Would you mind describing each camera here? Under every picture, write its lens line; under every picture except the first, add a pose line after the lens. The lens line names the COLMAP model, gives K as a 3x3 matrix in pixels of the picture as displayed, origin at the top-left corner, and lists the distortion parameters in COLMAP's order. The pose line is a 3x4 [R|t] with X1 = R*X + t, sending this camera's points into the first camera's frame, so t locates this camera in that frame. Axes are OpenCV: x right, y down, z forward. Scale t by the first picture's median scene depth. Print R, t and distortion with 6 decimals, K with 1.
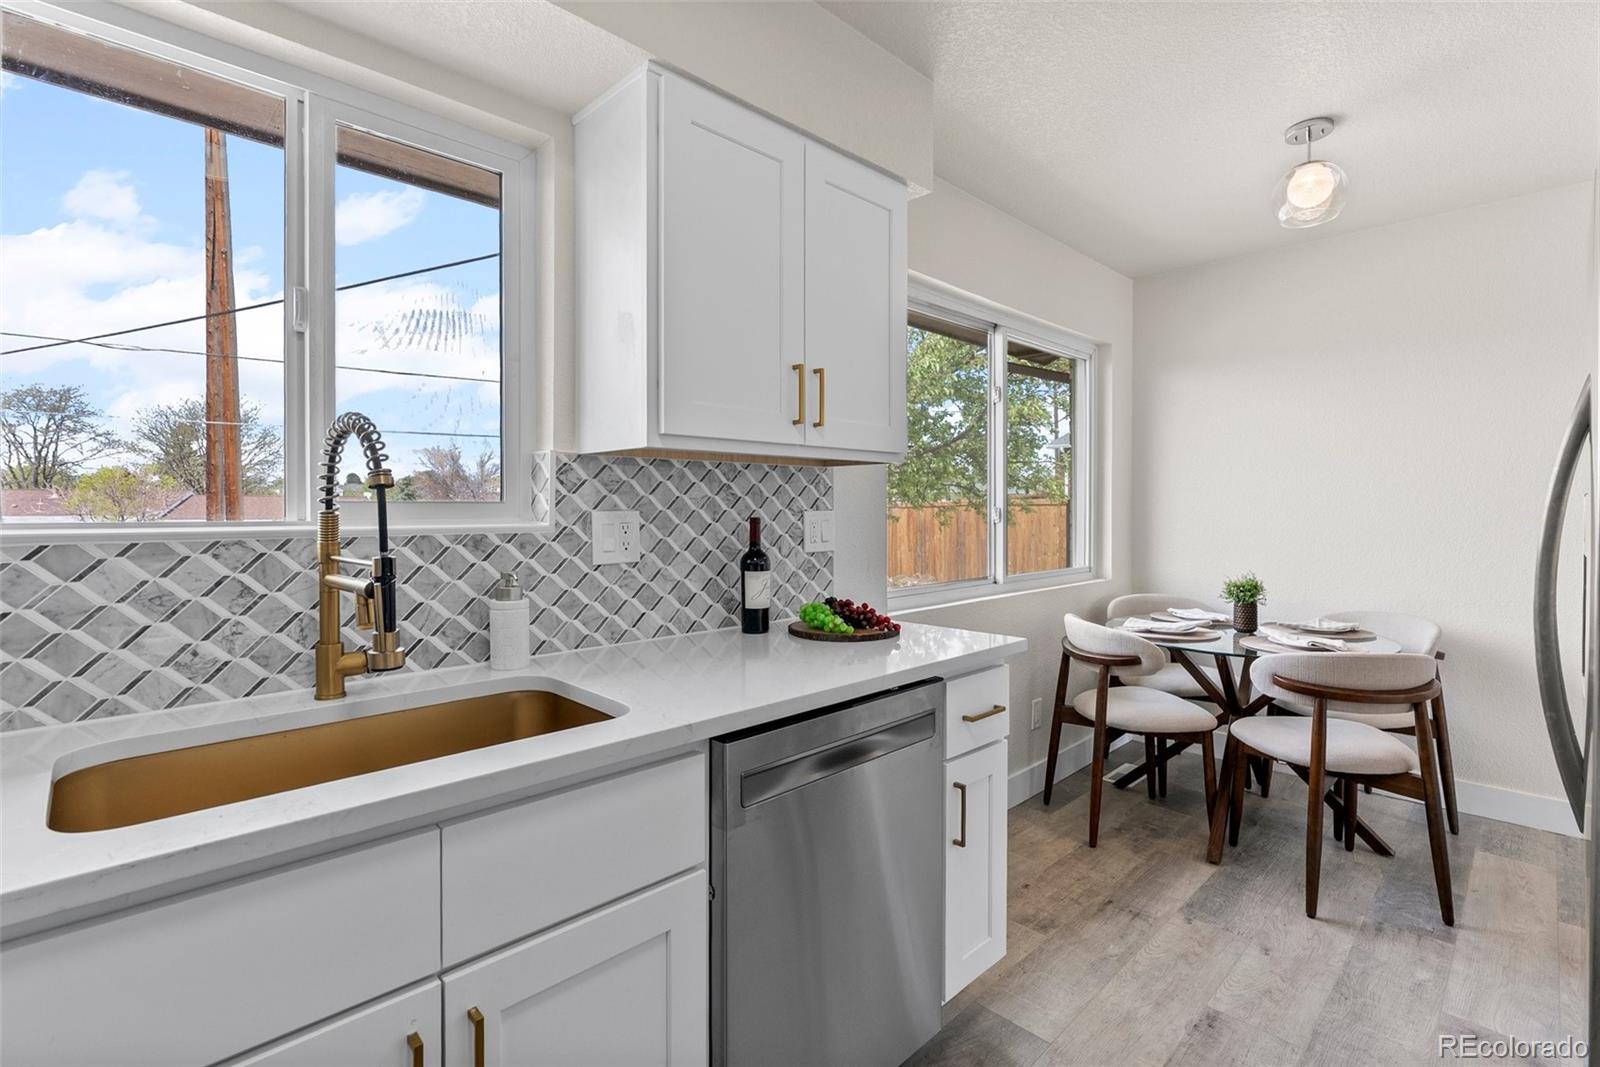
lens RADIAL K [[737.2, 0, 790.6], [0, 737.2, 523.8], [0, 0, 1]] dist [-0.001299, -0.000110]
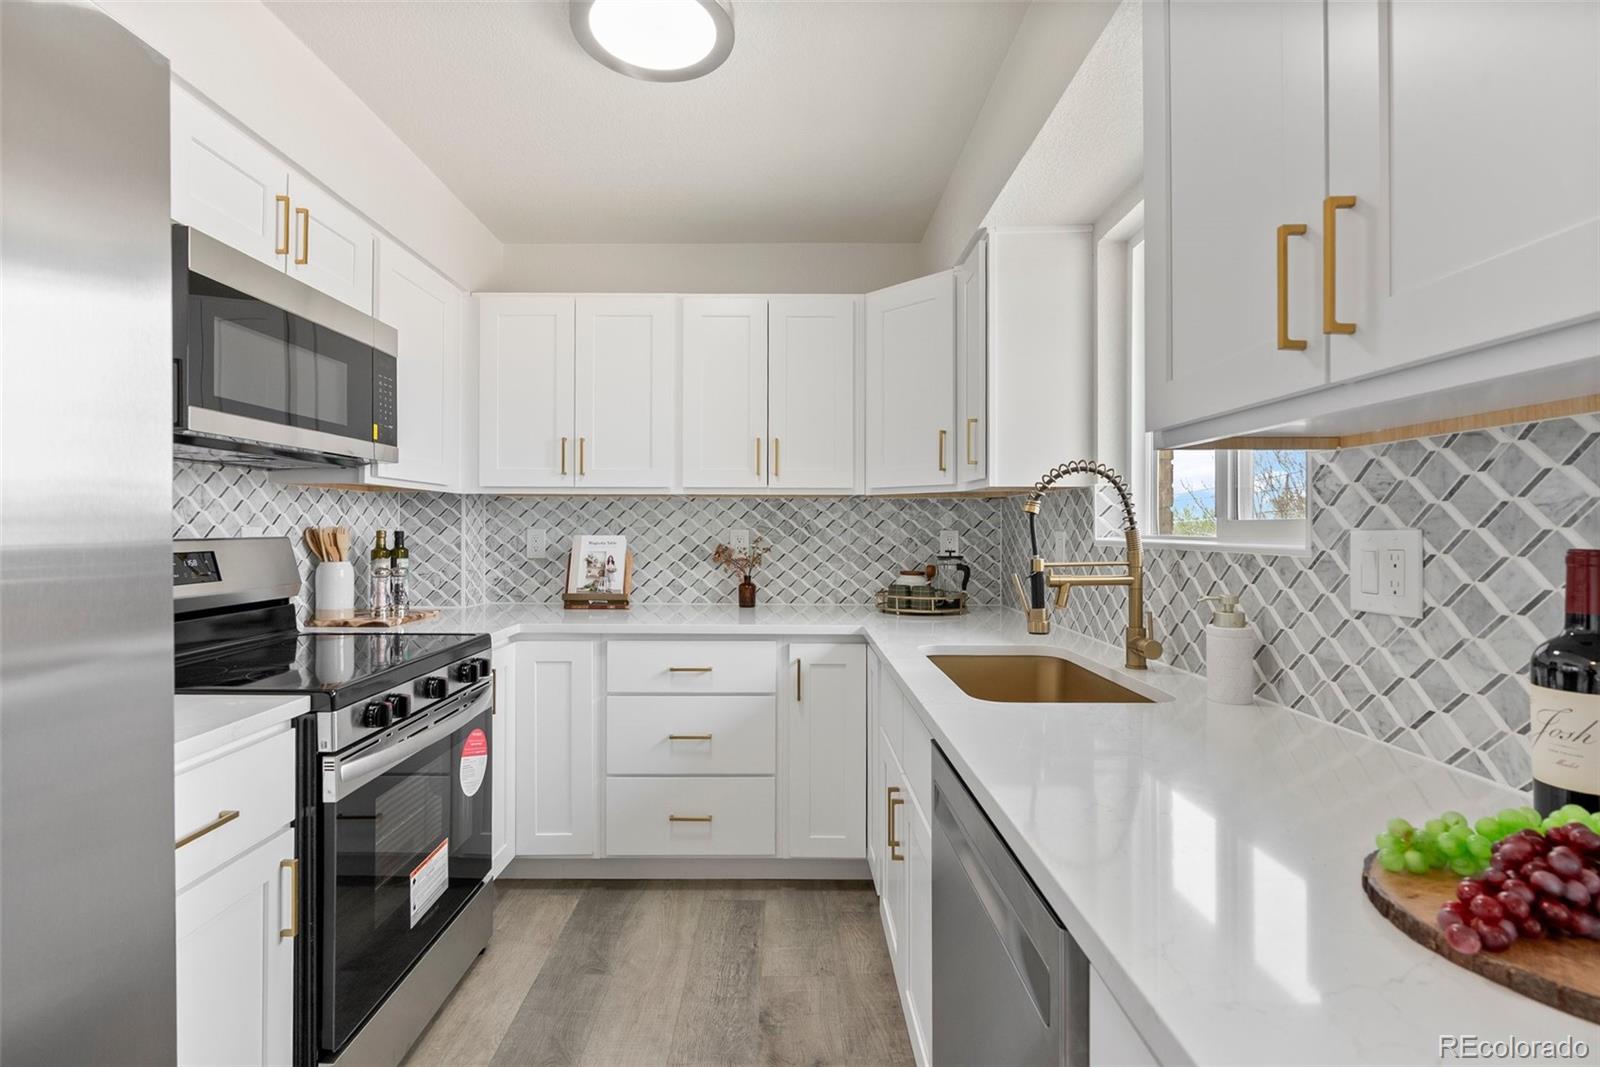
lens RADIAL K [[737.2, 0, 790.6], [0, 737.2, 523.8], [0, 0, 1]] dist [-0.001299, -0.000110]
pose [[-0.685529, -0.008333, -0.727998, 0.584676], [-0.022141, 0.999711, 0.009406, -0.018066], [0.727709, 0.022567, -0.685515, 1.093082]]
